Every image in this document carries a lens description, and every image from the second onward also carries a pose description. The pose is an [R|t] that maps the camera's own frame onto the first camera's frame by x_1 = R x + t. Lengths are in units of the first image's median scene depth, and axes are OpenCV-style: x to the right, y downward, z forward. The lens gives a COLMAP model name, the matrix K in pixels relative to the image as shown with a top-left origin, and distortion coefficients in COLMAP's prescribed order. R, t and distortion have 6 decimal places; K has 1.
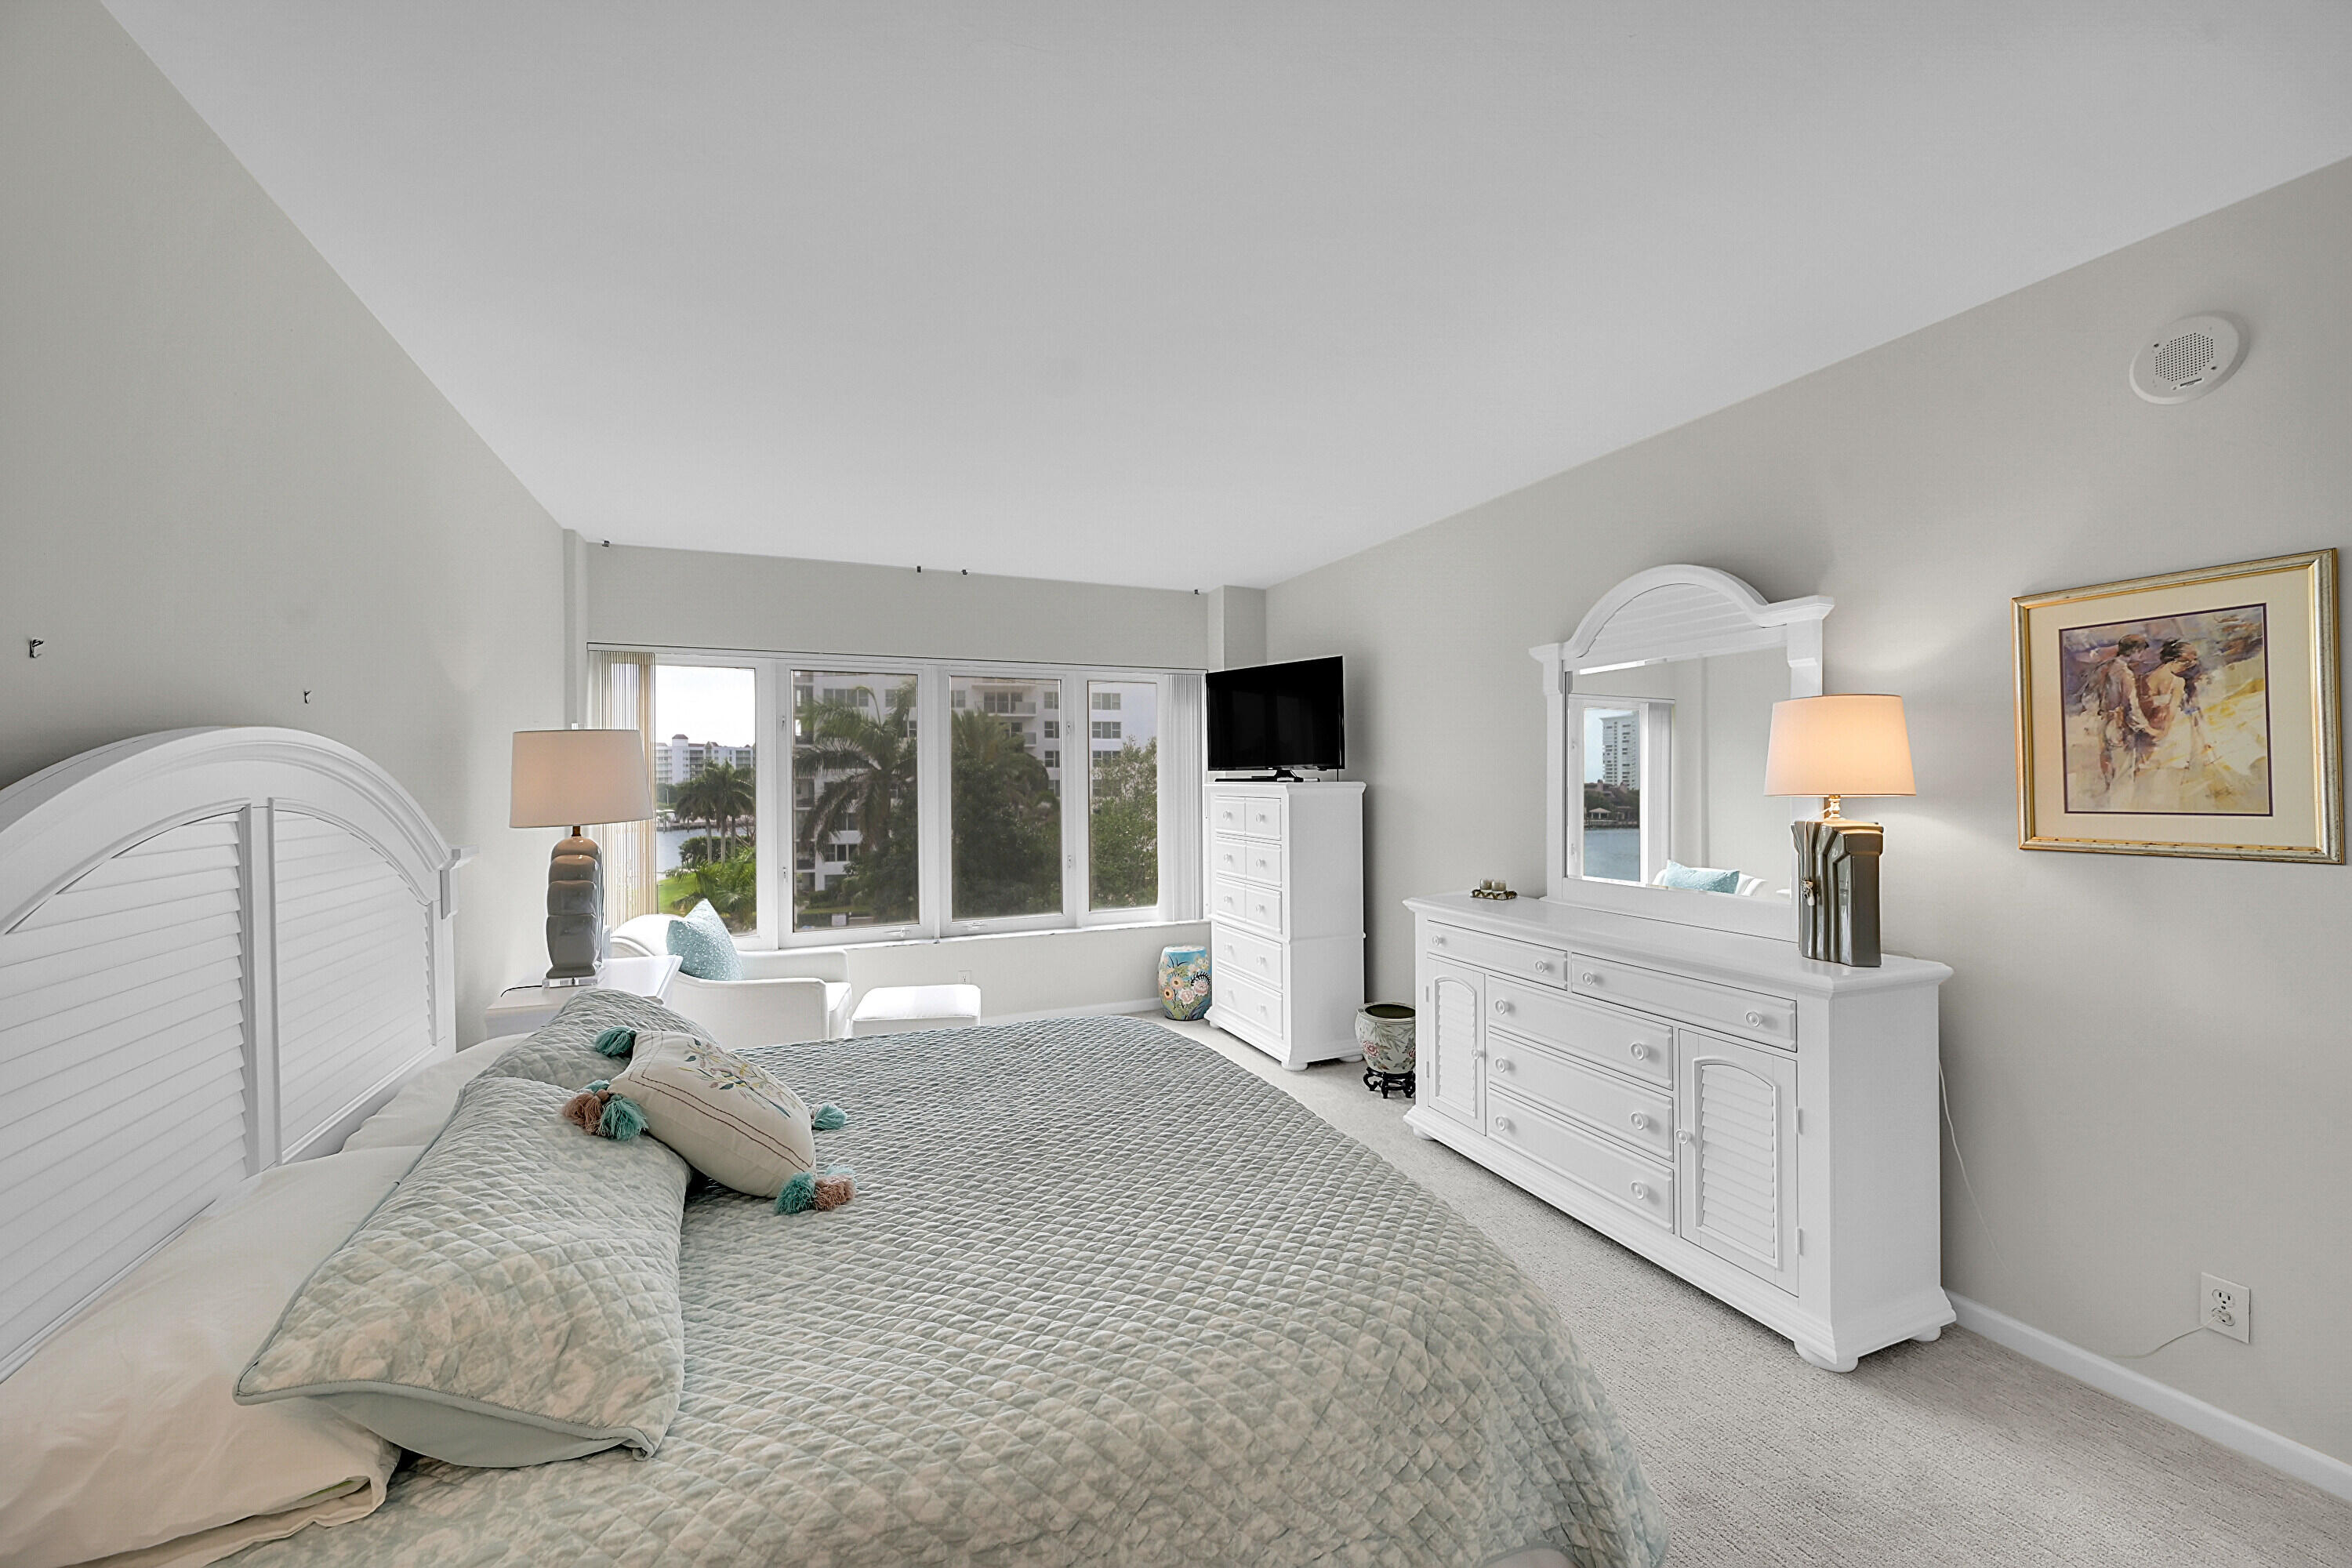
lens RADIAL K [[932.5, 0, 1182.8], [0, 932.5, 773.8], [0, 0, 1]] dist [0.003501, 0.000191]
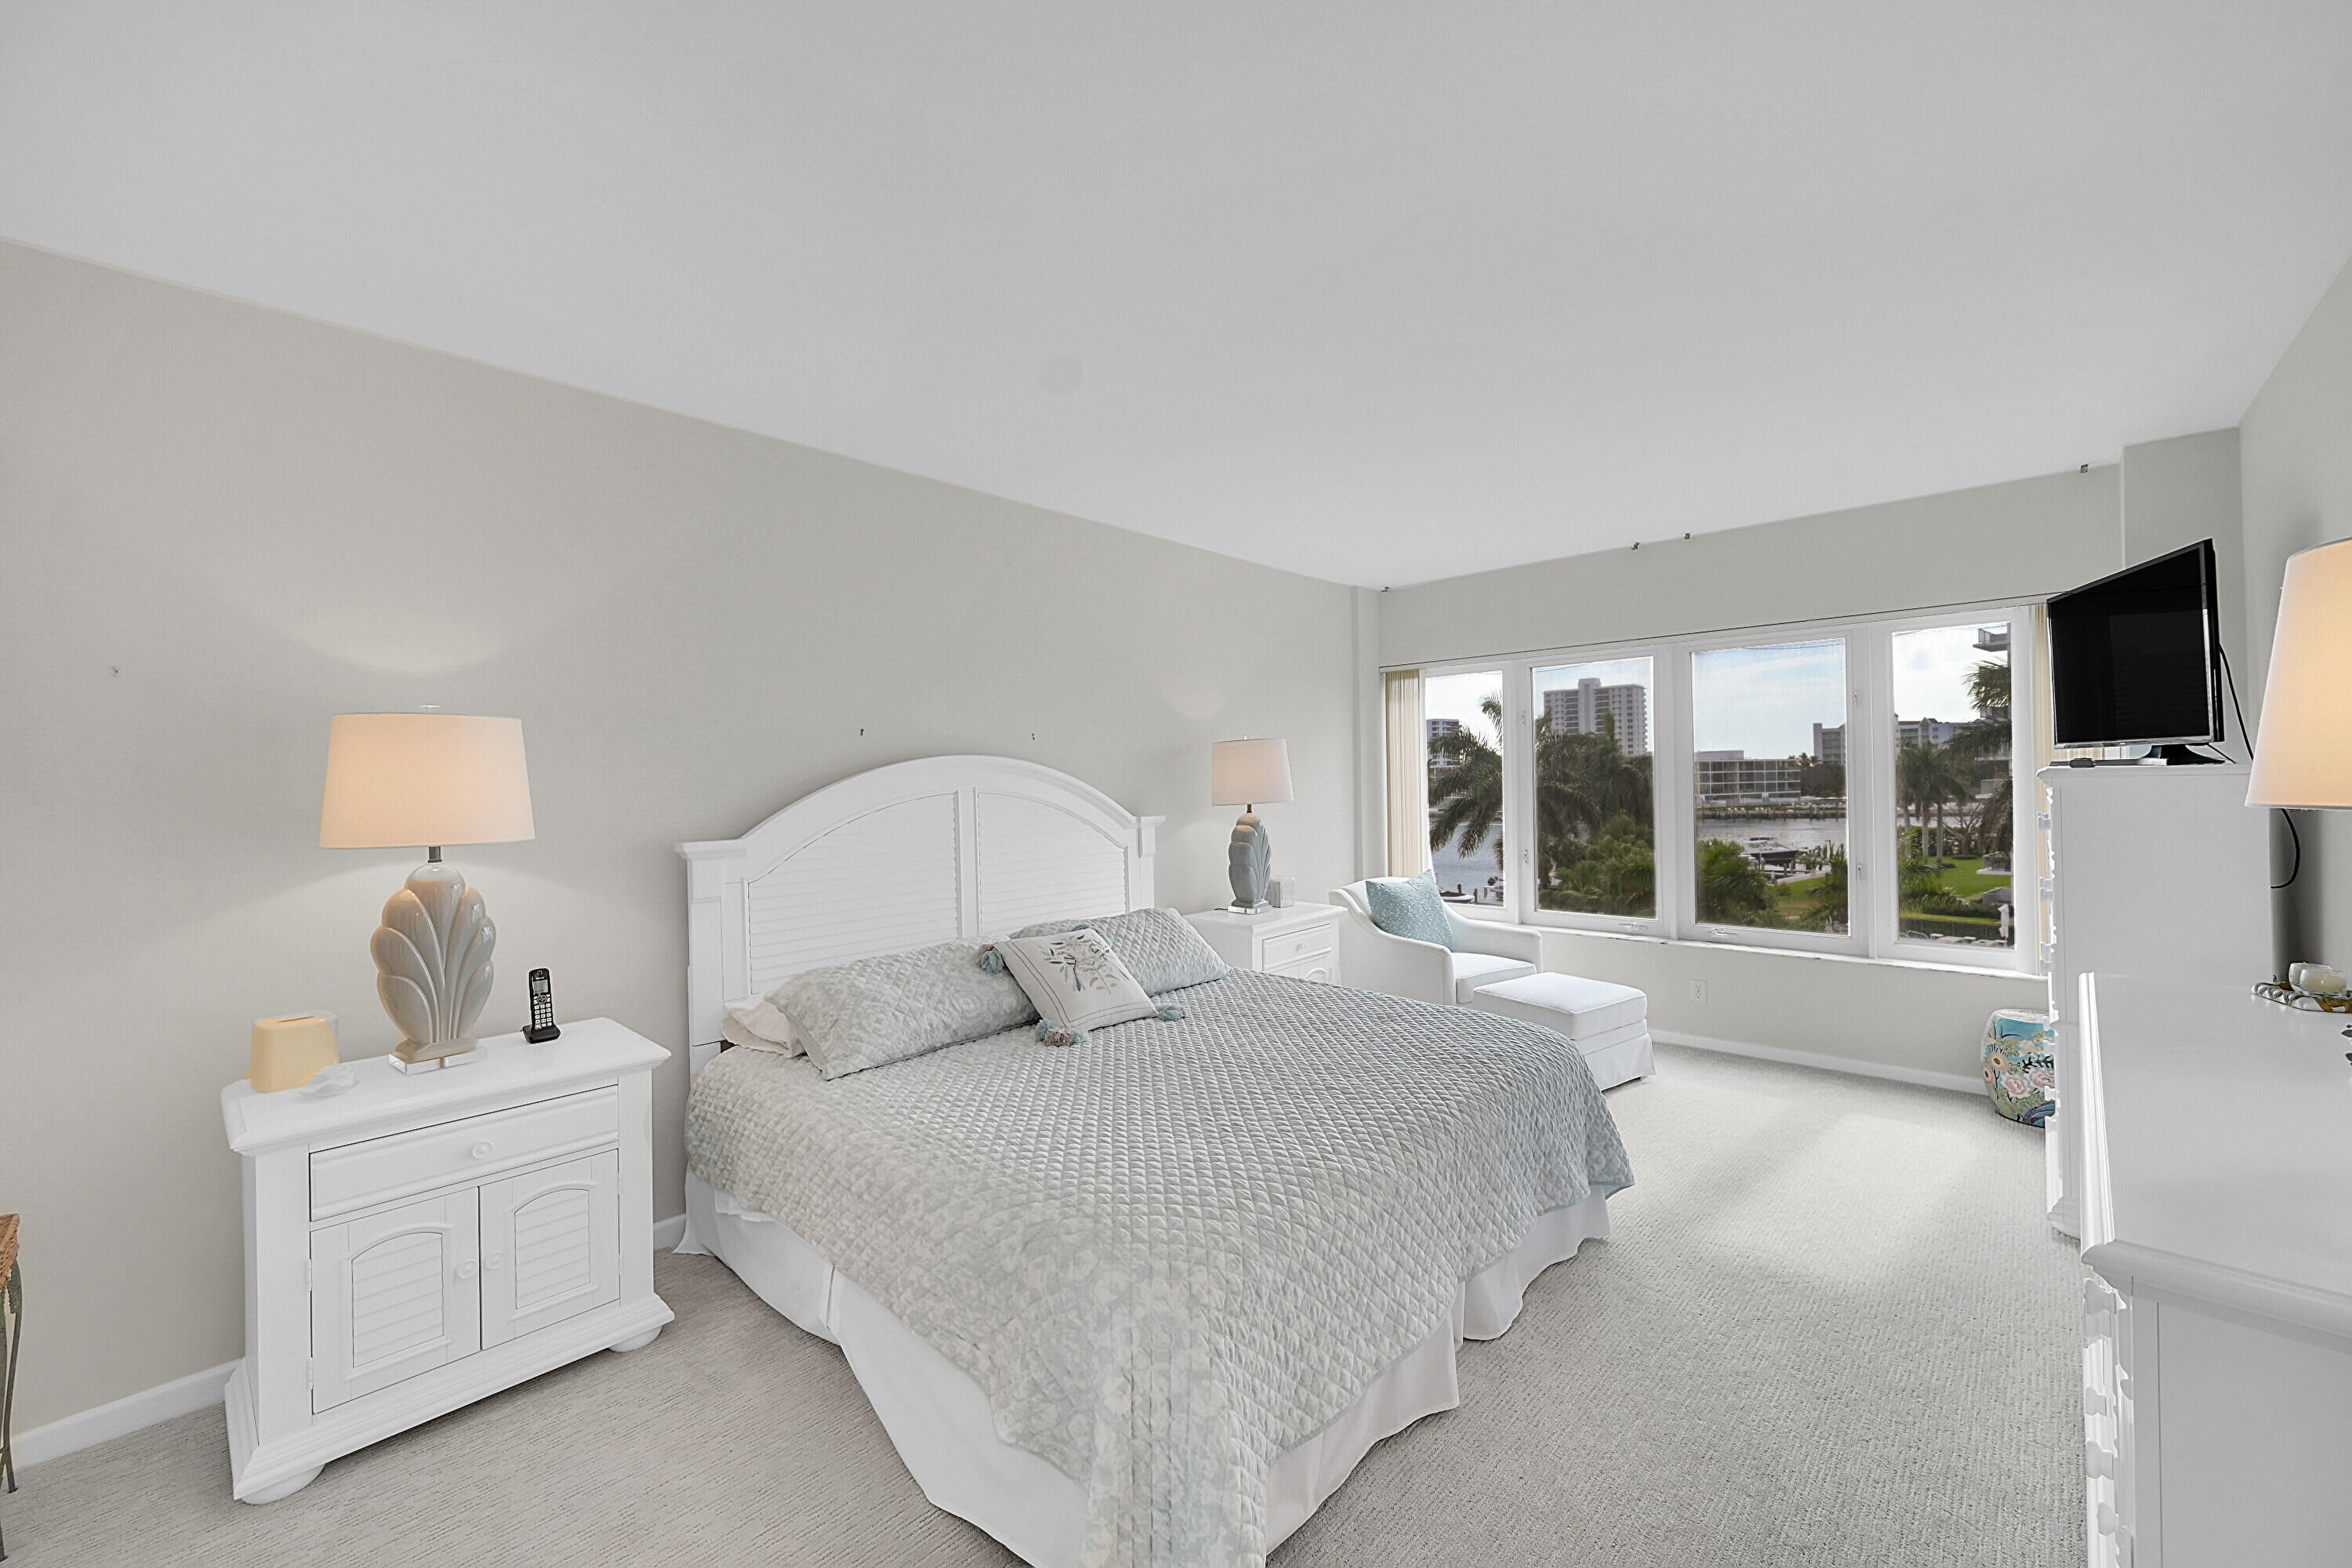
lens RADIAL K [[932.5, 0, 1179.7], [0, 932.5, 776.6], [0, 0, 1]] dist [0.003501, 0.000191]
pose [[0.392943, -0.001032, -0.919562, 0.390575], [0.020683, 0.999756, 0.007717, -0.001791], [0.919330, -0.022052, 0.392868, 0.192078]]
